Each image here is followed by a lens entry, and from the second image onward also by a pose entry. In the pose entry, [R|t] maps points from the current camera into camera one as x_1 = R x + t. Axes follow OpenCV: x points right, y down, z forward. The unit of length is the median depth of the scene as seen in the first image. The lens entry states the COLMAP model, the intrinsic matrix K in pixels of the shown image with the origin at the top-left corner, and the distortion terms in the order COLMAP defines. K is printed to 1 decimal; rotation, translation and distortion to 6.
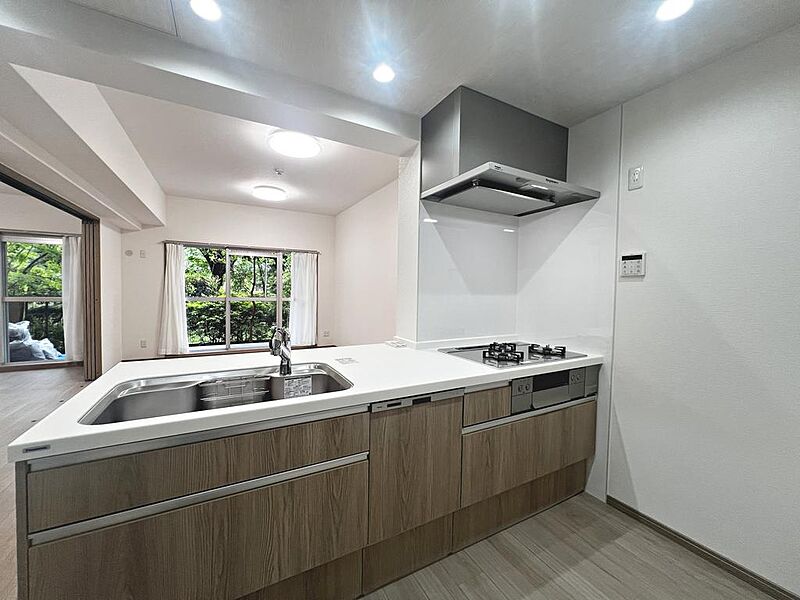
lens RADIAL K [[319.1, 0, 396.9], [0, 319.1, 299.4], [0, 0, 1]] dist [0.001905, 0.000647]
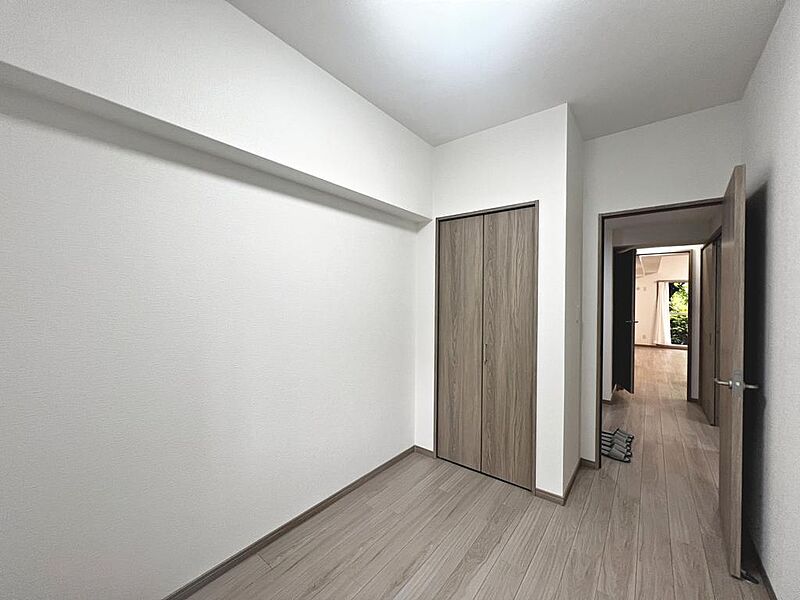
lens RADIAL K [[319.1, 0, 400.2], [0, 319.1, 301.1], [0, 0, 1]] dist [0.001905, 0.000647]
pose [[0.395543, -0.012025, -0.918369, 0.362590], [-0.028503, 0.999272, -0.025361, 0.019599], [0.918005, 0.036208, 0.394912, -1.057454]]
